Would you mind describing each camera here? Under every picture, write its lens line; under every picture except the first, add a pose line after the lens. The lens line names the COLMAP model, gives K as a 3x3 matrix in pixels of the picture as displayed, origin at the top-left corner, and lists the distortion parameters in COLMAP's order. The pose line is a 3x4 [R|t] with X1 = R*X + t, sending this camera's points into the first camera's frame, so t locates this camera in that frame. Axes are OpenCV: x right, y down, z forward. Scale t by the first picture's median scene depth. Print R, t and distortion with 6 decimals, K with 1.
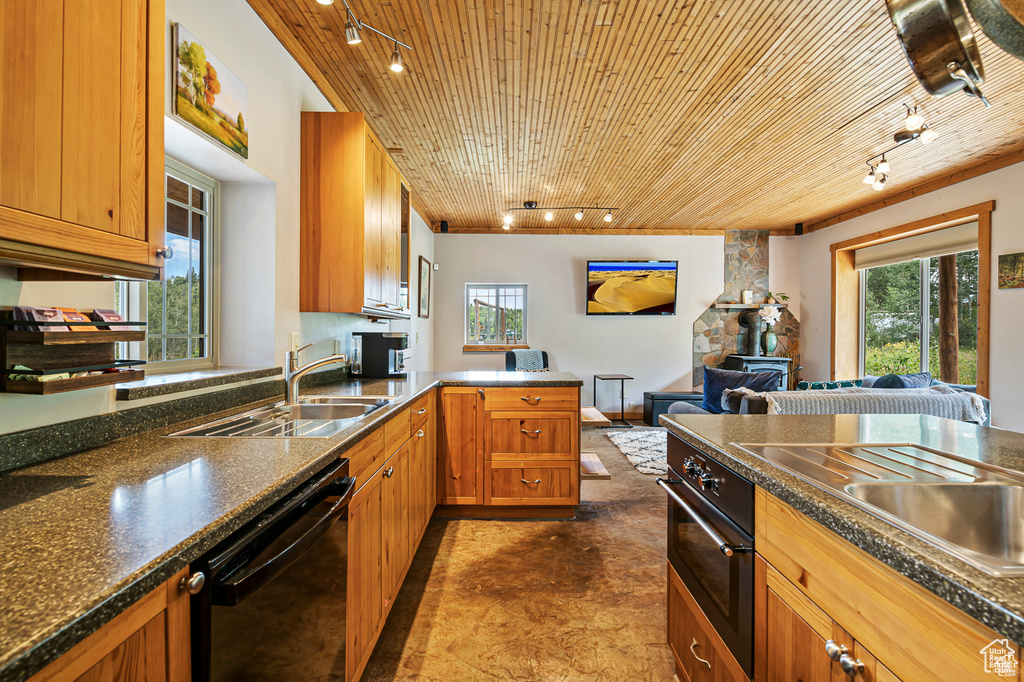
lens RADIAL K [[463.9, 0, 517.8], [0, 463.9, 336.7], [0, 0, 1]] dist [-0.004932, -0.002117]
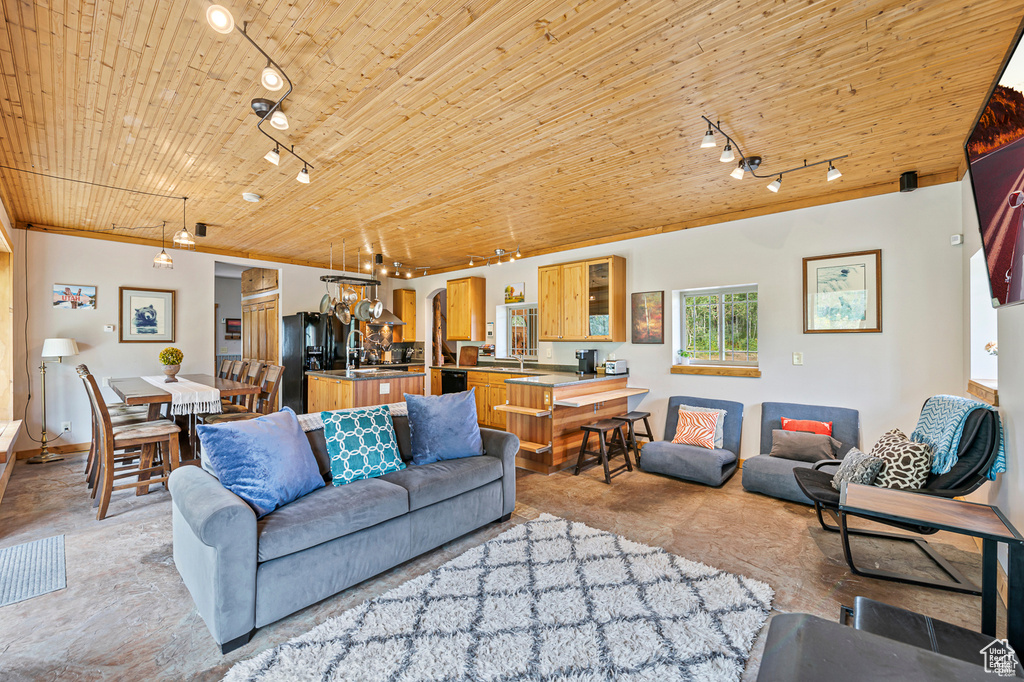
lens RADIAL K [[408.7, 0, 512.4], [0, 408.7, 341.7], [0, 0, 1]] dist [-0.005032, -0.001192]
pose [[-0.679935, -0.003782, -0.733262, 0.943559], [-0.007238, 0.999973, 0.001554, -0.034299], [0.733236, 0.006364, -0.679944, 1.588151]]
